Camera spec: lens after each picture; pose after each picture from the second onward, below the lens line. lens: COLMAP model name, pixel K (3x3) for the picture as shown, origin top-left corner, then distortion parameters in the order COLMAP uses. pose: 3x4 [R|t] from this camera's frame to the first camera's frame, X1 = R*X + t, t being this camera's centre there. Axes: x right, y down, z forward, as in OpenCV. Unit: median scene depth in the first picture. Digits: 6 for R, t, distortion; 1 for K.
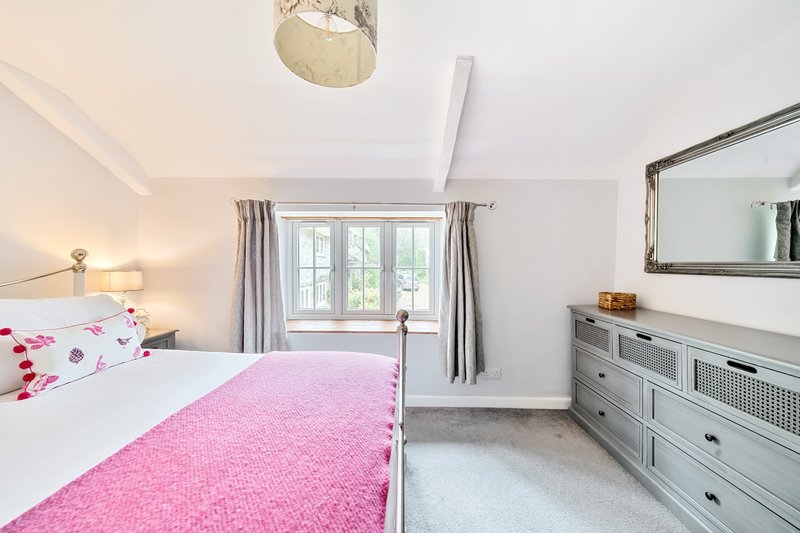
lens RADIAL K [[271.9, 0, 401.7], [0, 271.9, 267.9], [0, 0, 1]] dist [-0.002985, -0.000167]
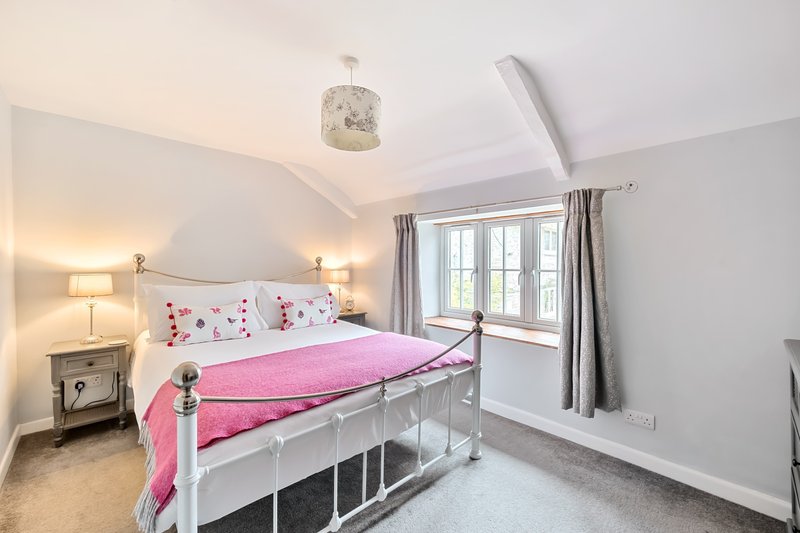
lens RADIAL K [[329.0, 0, 398.5], [0, 329.0, 267.4], [0, 0, 1]] dist [0.002385, 0.000167]
pose [[0.699011, 0.006395, -0.715082, 0.536093], [-0.009851, 0.999951, -0.000688, -0.006177], [0.715043, 0.007525, 0.699040, -0.072512]]
